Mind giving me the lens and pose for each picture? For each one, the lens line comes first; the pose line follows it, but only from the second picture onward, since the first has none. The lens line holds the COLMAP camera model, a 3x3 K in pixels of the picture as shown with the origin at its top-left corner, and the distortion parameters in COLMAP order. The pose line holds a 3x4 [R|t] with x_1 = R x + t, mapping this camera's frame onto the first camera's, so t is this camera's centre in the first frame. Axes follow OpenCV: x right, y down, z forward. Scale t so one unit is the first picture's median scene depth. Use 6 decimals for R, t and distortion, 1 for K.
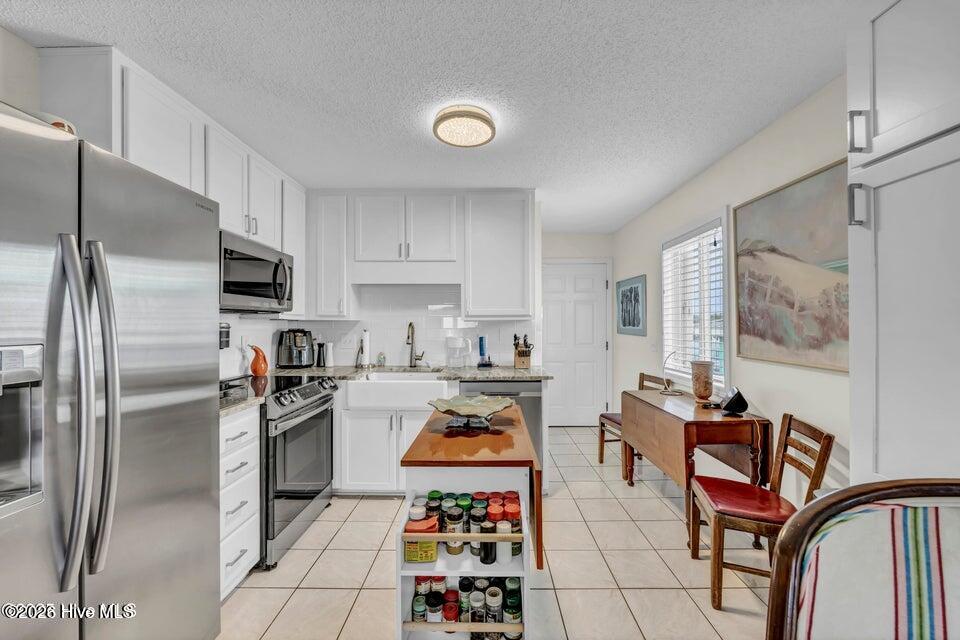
lens RADIAL K [[376.6, 0, 480.0], [0, 376.6, 320.0], [0, 0, 1]] dist [-0.001450, 0.000027]
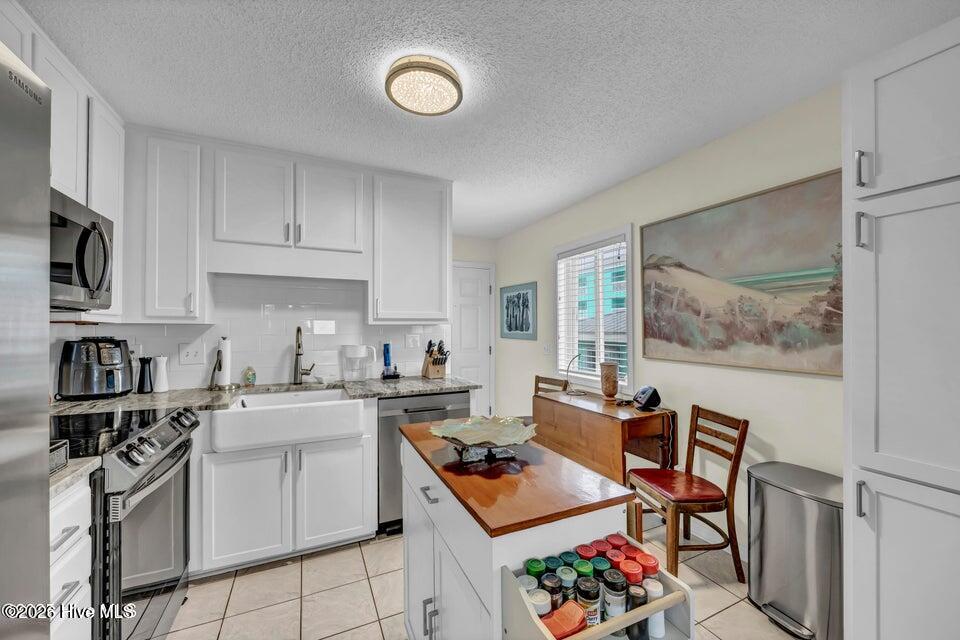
lens RADIAL K [[379.3, 0, 485.7], [0, 379.3, 322.9], [0, 0, 1]] dist [-0.001386, -0.000019]
pose [[0.898763, 0.005980, 0.438393, -0.205935], [-0.004050, 0.999978, -0.005339, 0.000725], [-0.438416, 0.003023, 0.898767, 0.151189]]
